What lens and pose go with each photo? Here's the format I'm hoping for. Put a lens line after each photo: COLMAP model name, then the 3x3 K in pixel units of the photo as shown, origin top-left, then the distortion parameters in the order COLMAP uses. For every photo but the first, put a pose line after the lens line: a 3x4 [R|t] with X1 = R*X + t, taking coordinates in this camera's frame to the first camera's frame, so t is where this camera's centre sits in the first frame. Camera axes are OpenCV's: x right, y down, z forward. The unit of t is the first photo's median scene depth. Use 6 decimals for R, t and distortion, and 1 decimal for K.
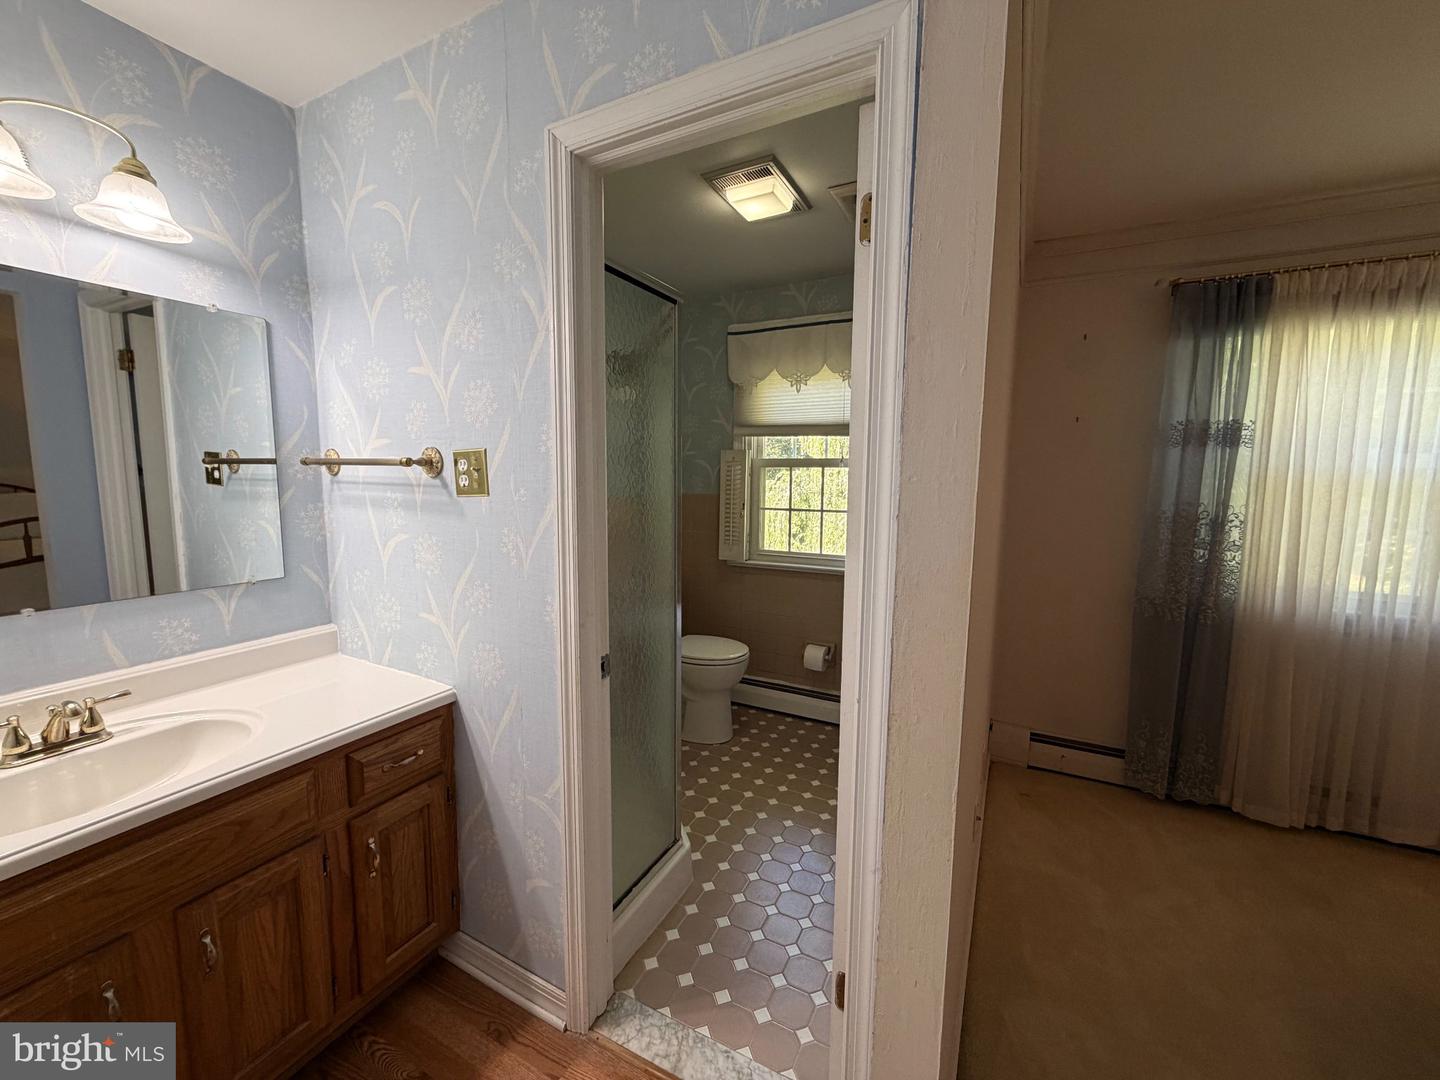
lens RADIAL K [[573.4, 0, 717.0], [0, 573.4, 538.5], [0, 0, 1]] dist [0.000419, -0.000107]
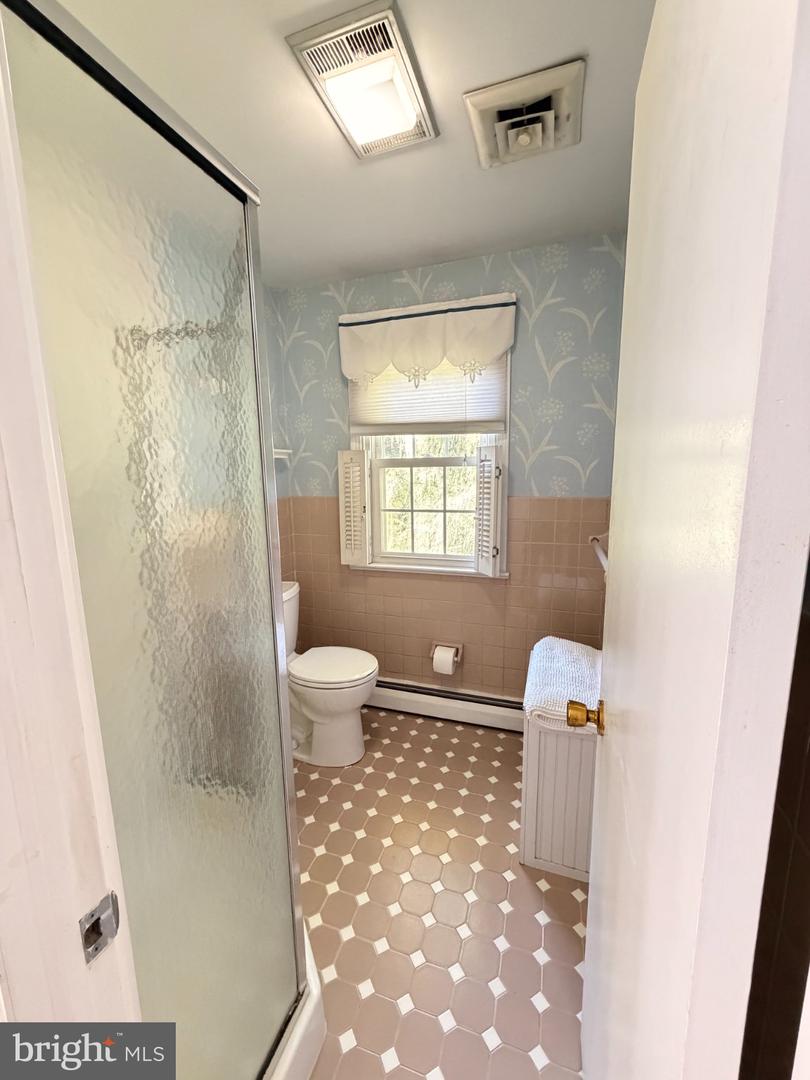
lens RADIAL K [[430.1, 0, 405.3], [0, 430.1, 535.8], [0, 0, 1]] dist [0.000419, -0.000107]
pose [[0.987474, -0.048745, 0.150063, 0.004229], [0.041654, 0.997878, 0.050040, -0.045774], [-0.152183, -0.043163, 0.987409, 0.281174]]
